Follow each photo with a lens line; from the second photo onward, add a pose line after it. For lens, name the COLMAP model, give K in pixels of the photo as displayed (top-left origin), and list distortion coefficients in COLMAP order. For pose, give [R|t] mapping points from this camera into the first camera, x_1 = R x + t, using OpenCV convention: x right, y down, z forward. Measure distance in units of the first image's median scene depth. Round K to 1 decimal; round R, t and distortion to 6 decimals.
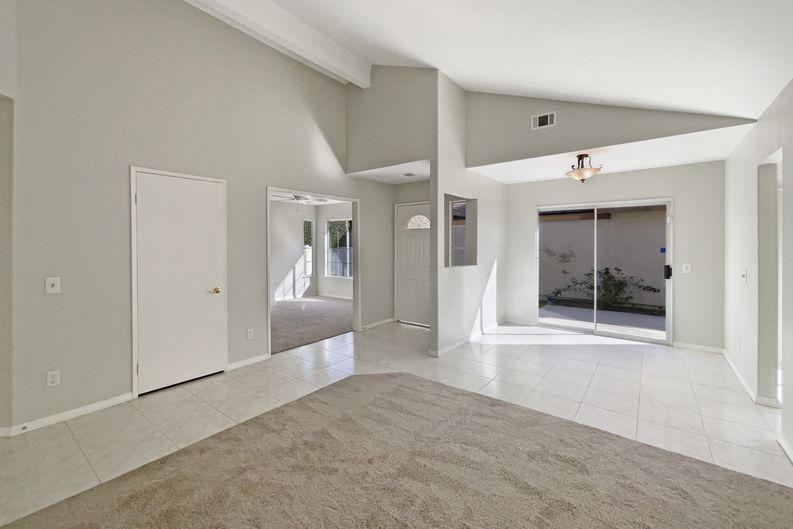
lens RADIAL K [[344.7, 0, 396.5], [0, 344.7, 245.7], [0, 0, 1]] dist [-0.021064, 0.000132]
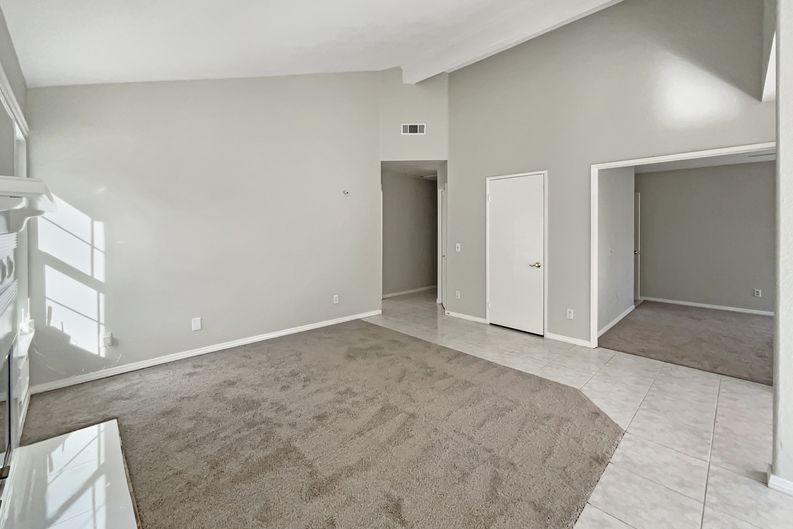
lens RADIAL K [[332.0, 0, 392.8], [0, 332.0, 228.0], [0, 0, 1]] dist [0.000535, 0.000069]
pose [[-0.159725, 0.003691, -0.987155, 0.862402], [-0.005203, 0.999976, 0.004581, -0.002707], [0.987148, 0.005868, -0.159702, 0.843433]]
